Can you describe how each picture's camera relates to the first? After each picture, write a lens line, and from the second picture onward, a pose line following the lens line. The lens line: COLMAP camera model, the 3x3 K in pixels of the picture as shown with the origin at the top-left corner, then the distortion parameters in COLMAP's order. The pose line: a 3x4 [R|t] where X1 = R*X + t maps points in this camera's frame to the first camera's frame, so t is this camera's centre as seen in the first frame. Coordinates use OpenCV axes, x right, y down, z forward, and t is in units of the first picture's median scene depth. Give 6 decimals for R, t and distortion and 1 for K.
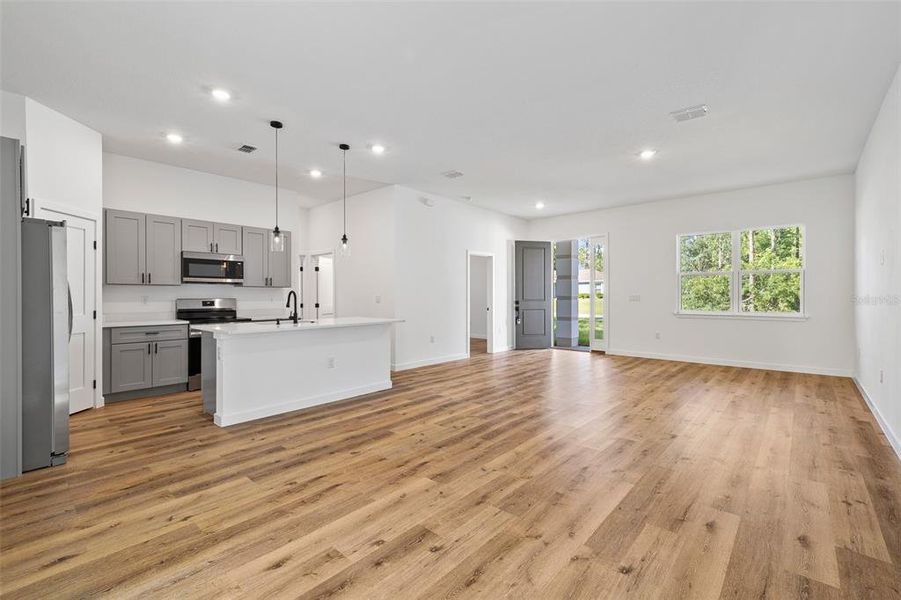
lens RADIAL K [[382.0, 0, 457.2], [0, 382.0, 297.2], [0, 0, 1]] dist [0.001201, -0.000235]
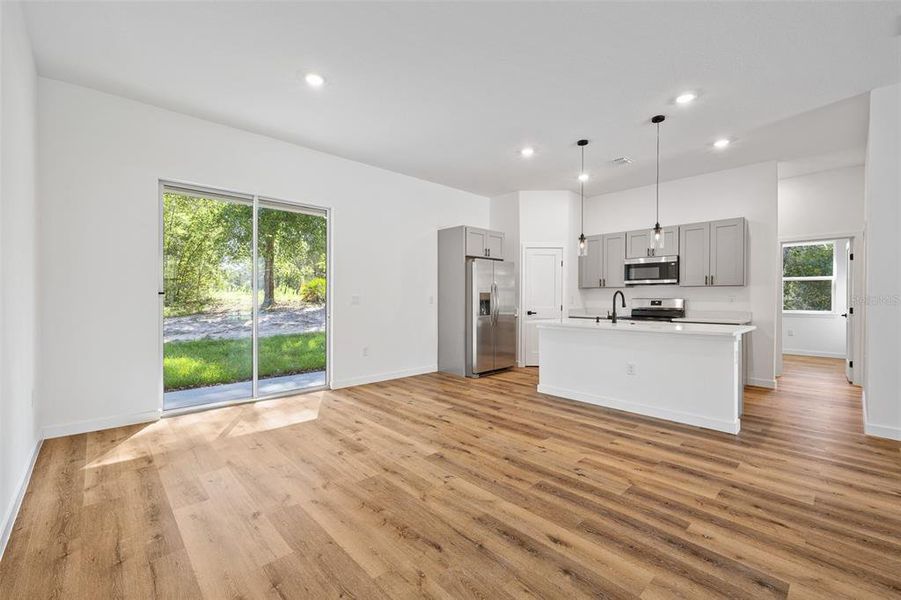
lens RADIAL K [[382.0, 0, 457.9], [0, 382.0, 298.9], [0, 0, 1]] dist [0.001201, -0.000235]
pose [[-0.081749, 0.006964, -0.996629, 0.780360], [-0.003643, 0.999967, 0.007286, -0.001938], [0.996646, 0.004226, -0.081721, 0.842035]]
